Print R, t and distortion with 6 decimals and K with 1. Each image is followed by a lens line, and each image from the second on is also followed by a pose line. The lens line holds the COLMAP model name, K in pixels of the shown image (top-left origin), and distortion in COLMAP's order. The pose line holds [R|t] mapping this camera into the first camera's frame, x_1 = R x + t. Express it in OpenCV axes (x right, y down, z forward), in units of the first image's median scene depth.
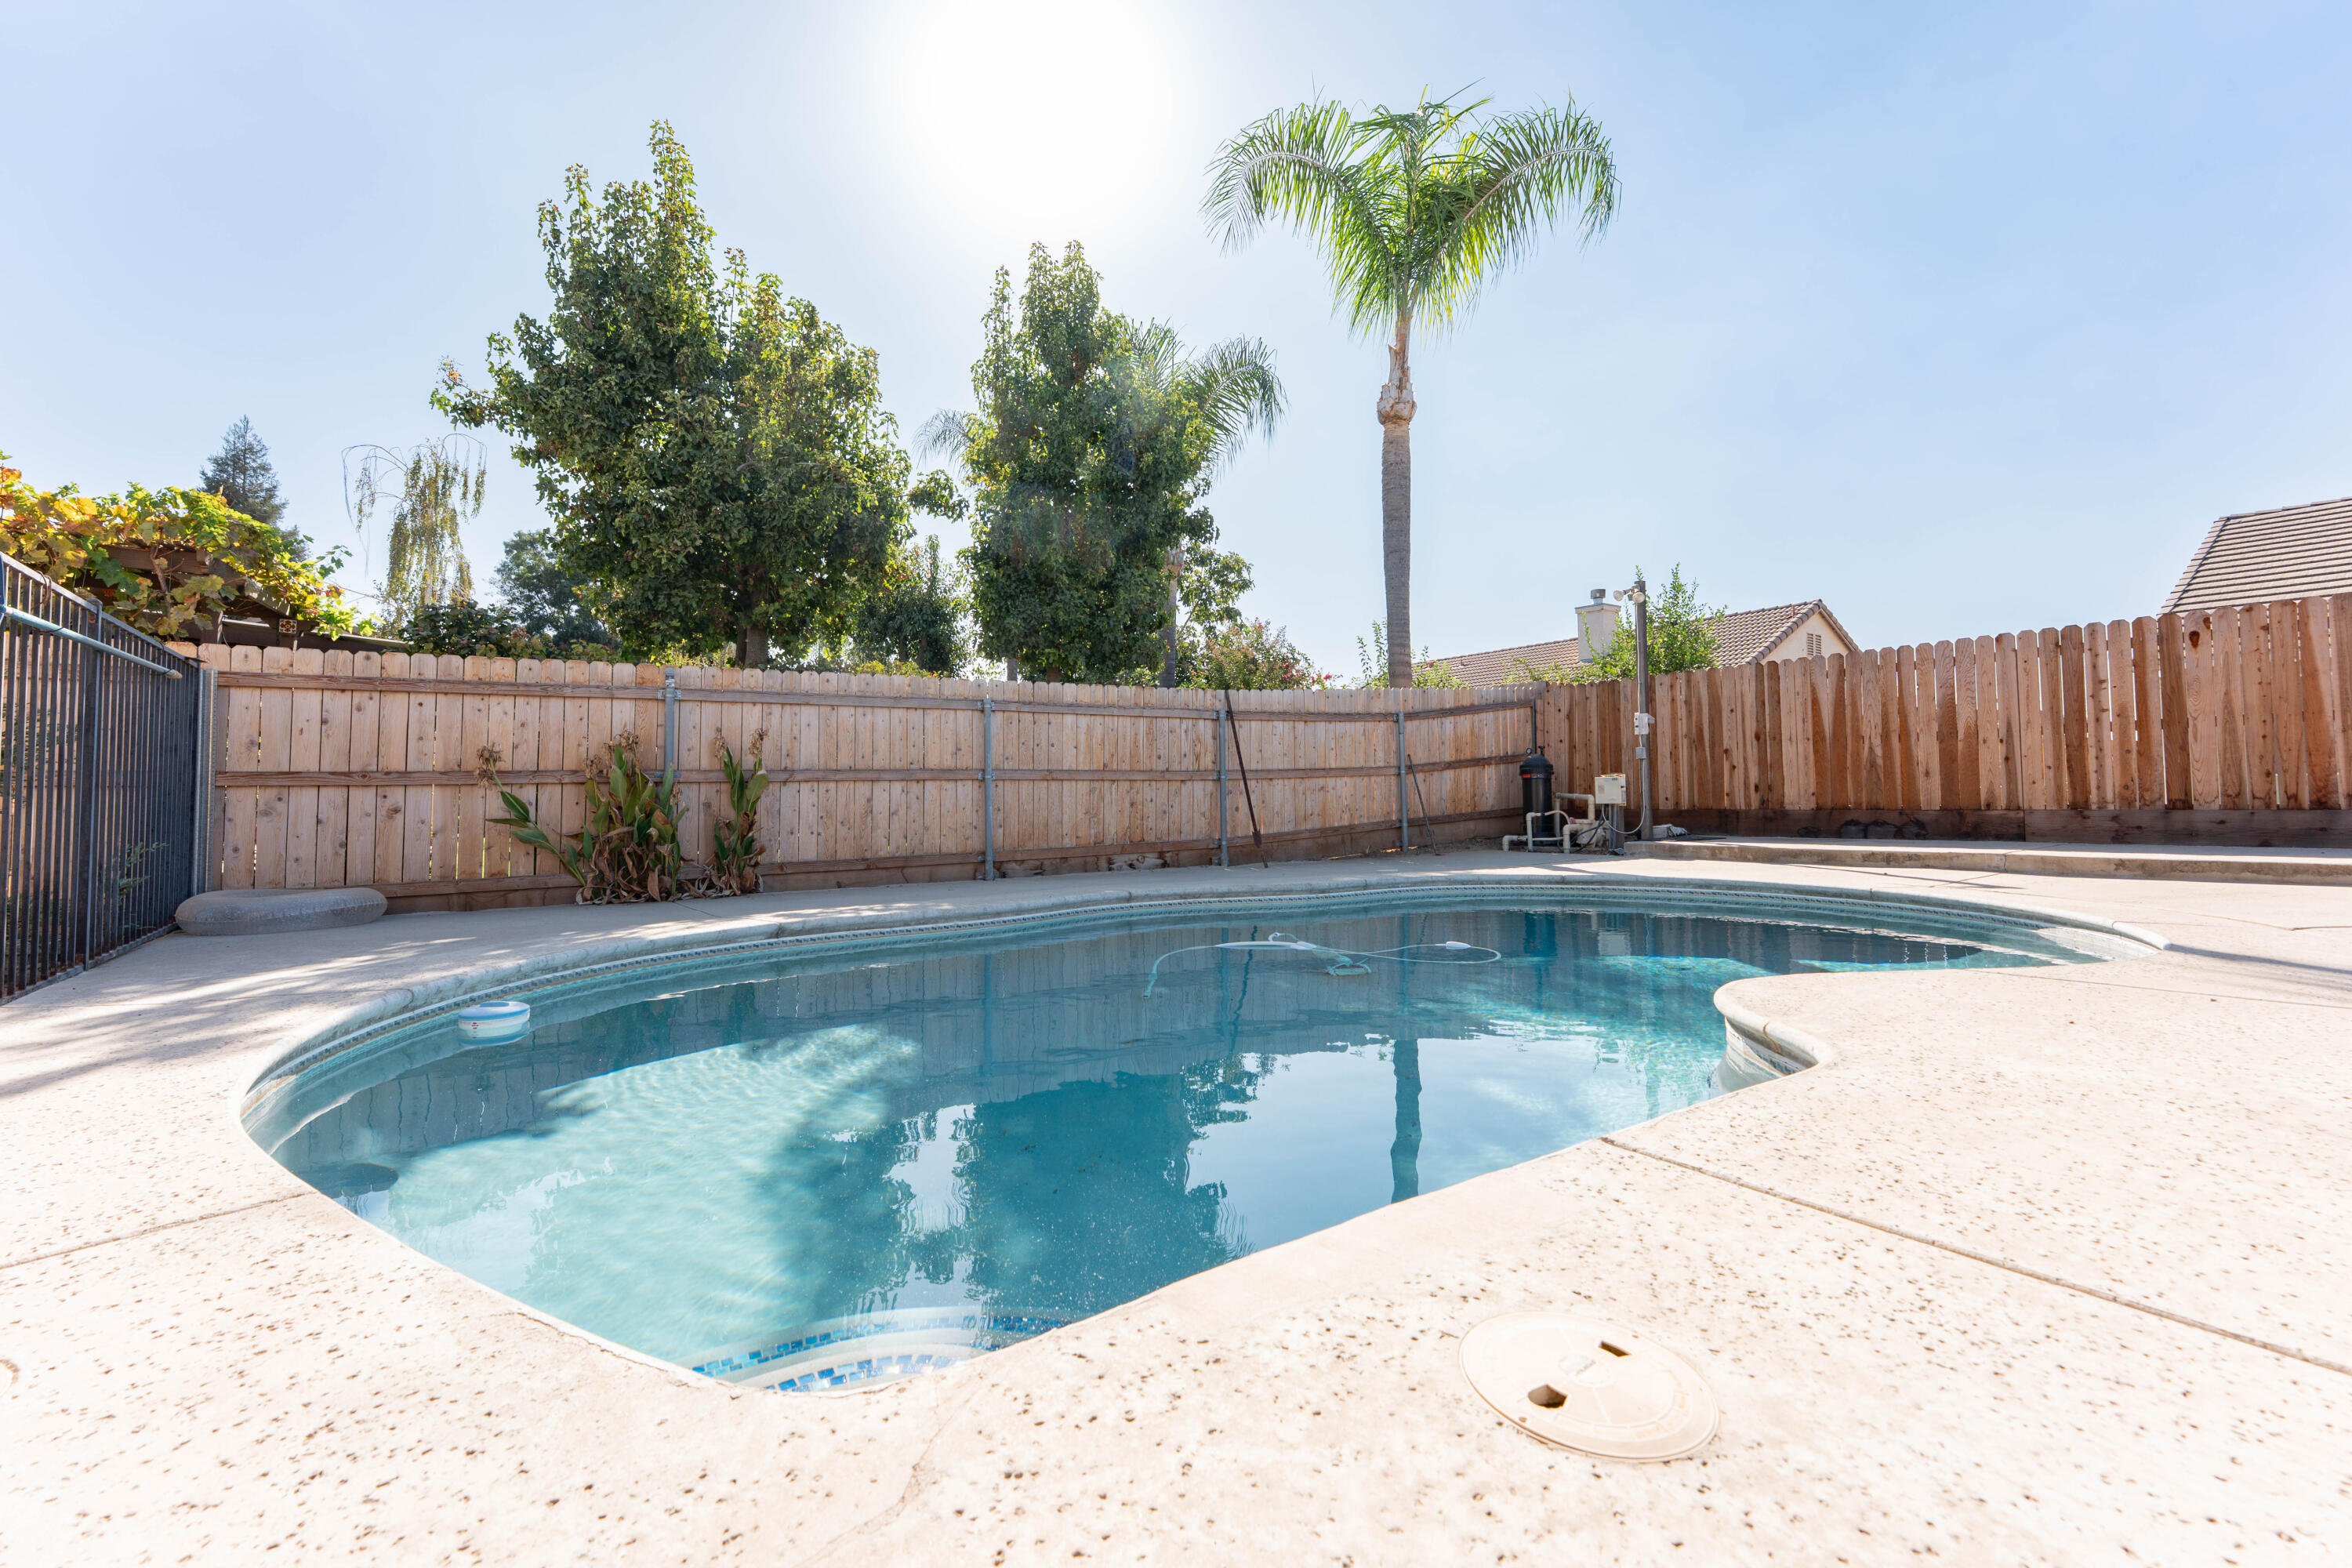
lens RADIAL K [[958.2, 0, 1152.9], [0, 958.2, 769.9], [0, 0, 1]] dist [0.000323, -0.000071]
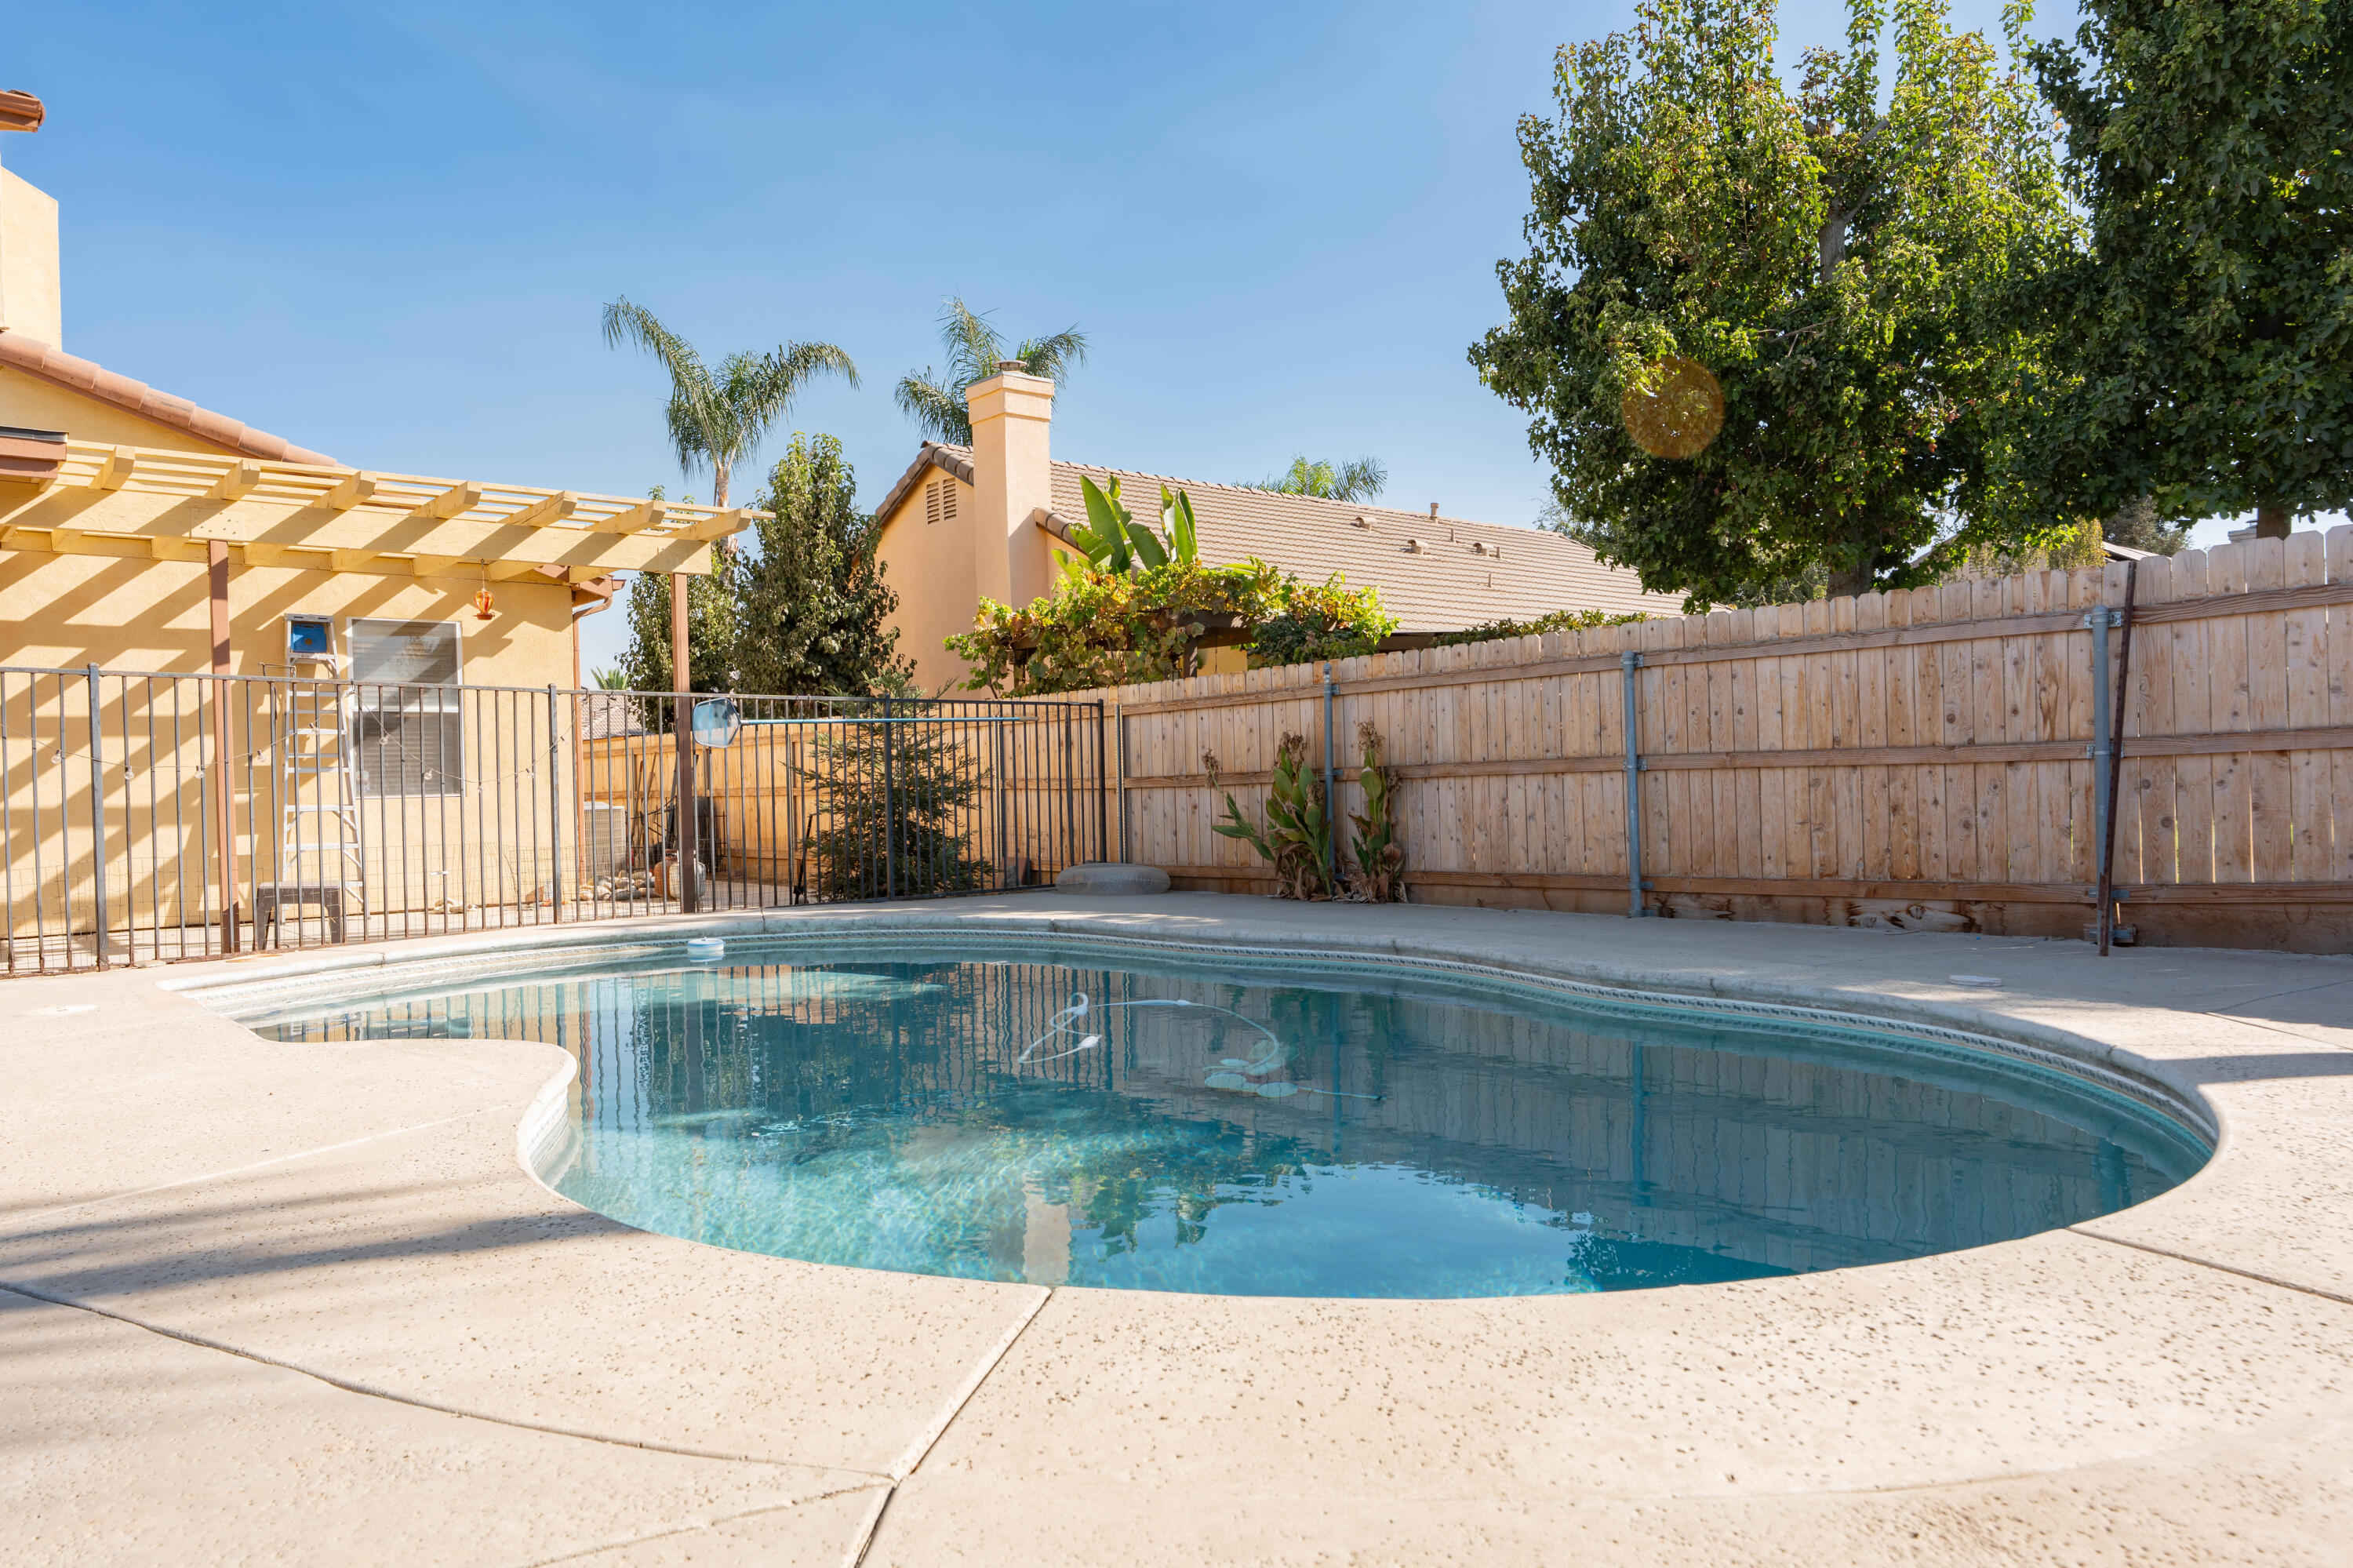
lens RADIAL K [[1529.6, 0, 1179.0], [0, 1529.6, 790.9], [0, 0, 1]] dist [0.007655, -0.006895]
pose [[0.152314, 0.013090, -0.988245, 0.825647], [0.052065, 0.998418, 0.021250, -0.014789], [0.986960, -0.054689, 0.151392, 0.499304]]
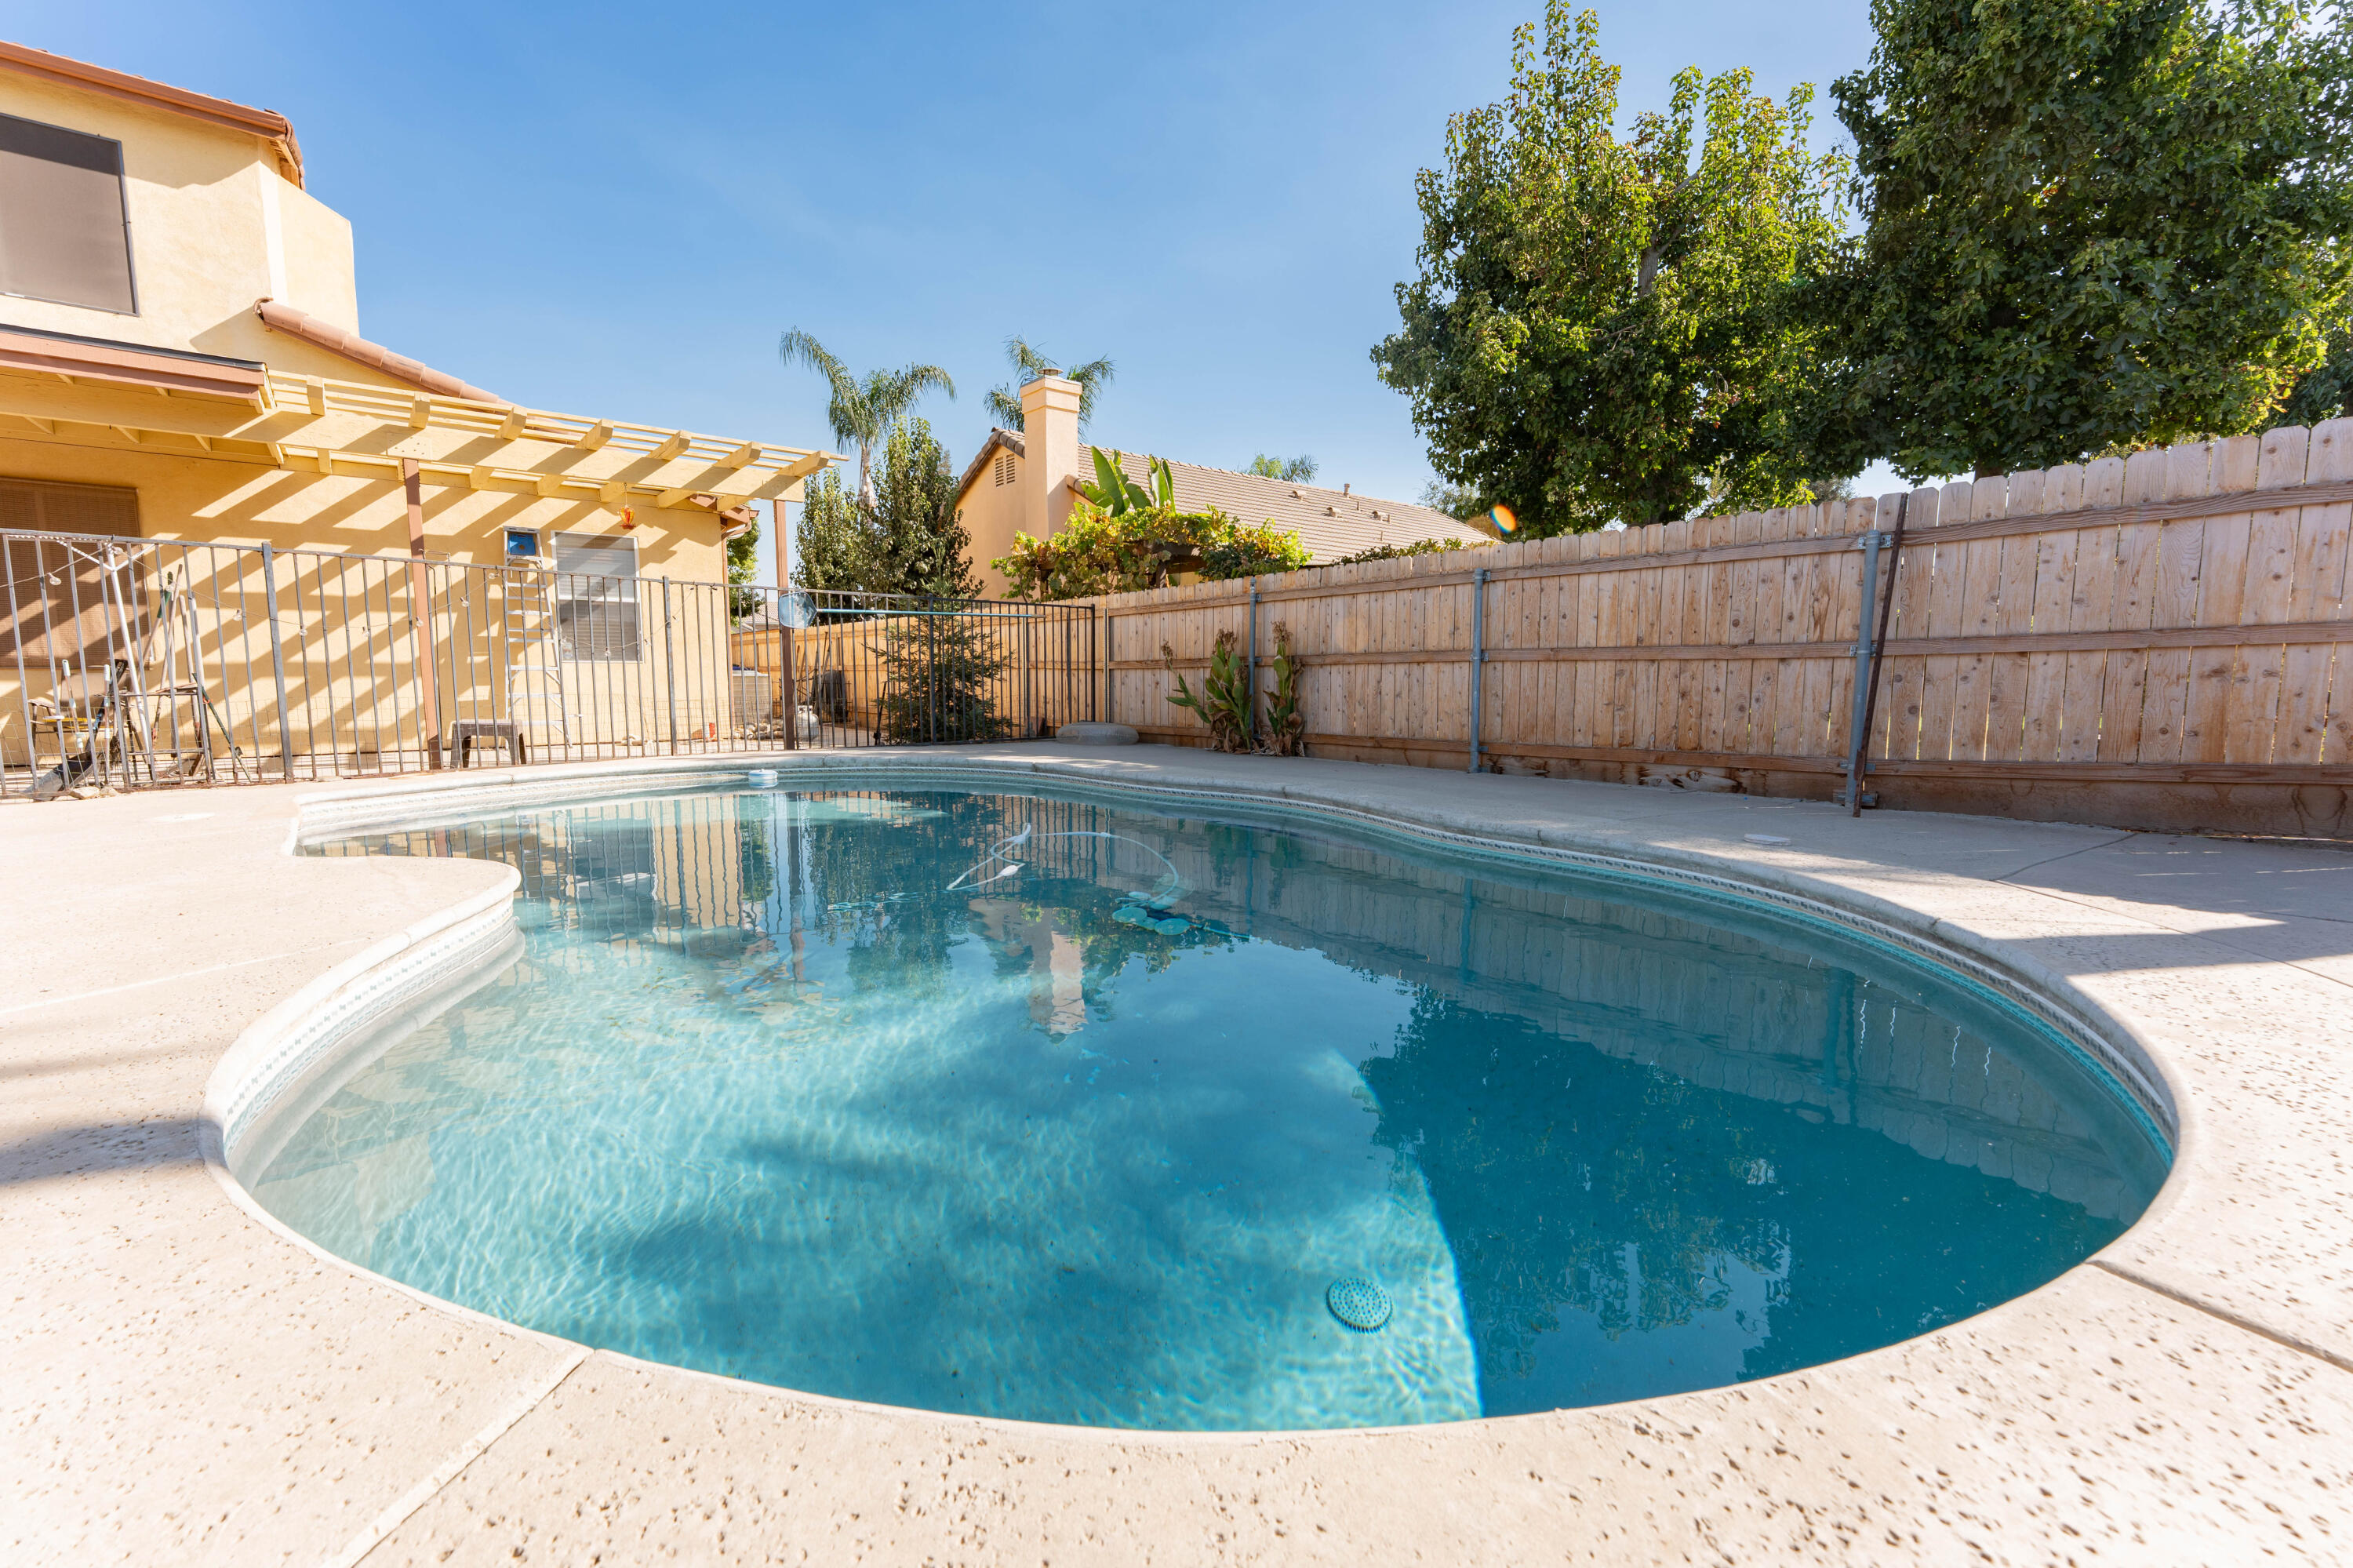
lens RADIAL K [[958.7, 0, 1165.0], [0, 958.7, 776.5], [0, 0, 1]] dist [0.000323, -0.000071]
pose [[0.134342, 0.116670, -0.984043, 0.656759], [0.026953, 0.992247, 0.121322, 0.000491], [0.990568, -0.042822, 0.130156, 0.571935]]
